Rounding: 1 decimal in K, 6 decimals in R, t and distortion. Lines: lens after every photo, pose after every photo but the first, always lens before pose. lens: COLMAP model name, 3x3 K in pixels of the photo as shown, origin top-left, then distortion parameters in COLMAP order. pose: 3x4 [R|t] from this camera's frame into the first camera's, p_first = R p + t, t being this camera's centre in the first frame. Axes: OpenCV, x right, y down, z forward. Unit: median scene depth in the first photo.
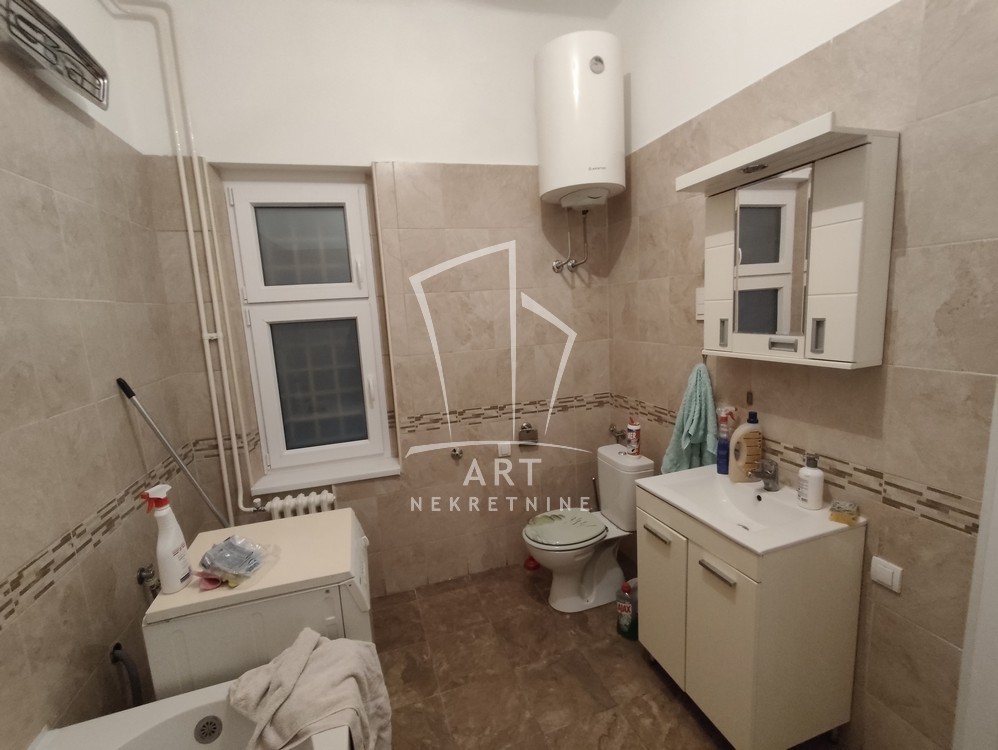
lens RADIAL K [[439.9, 0, 494.5], [0, 439.9, 375.6], [0, 0, 1]] dist [-0.001635, -0.001349]
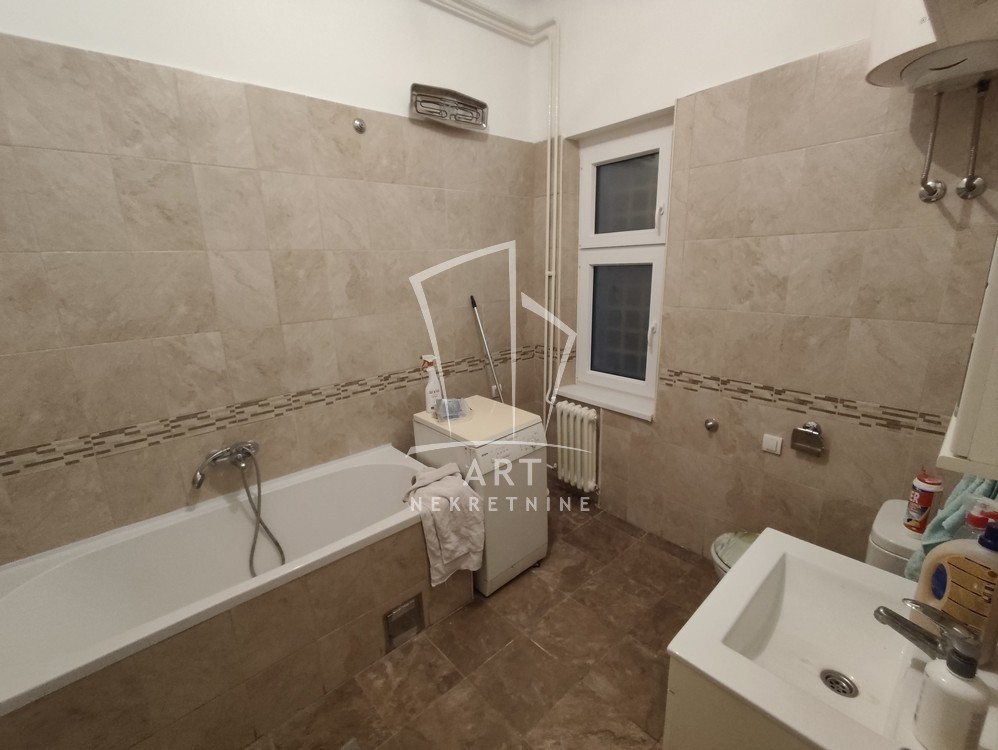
lens RADIAL K [[439.9, 0, 495.1], [0, 439.9, 370.7], [0, 0, 1]] dist [-0.001635, -0.001349]
pose [[0.407485, 0.260065, -0.875399, 0.528790], [-0.135295, 0.965206, 0.223767, -0.073654], [0.903134, 0.027255, 0.428492, 0.239978]]
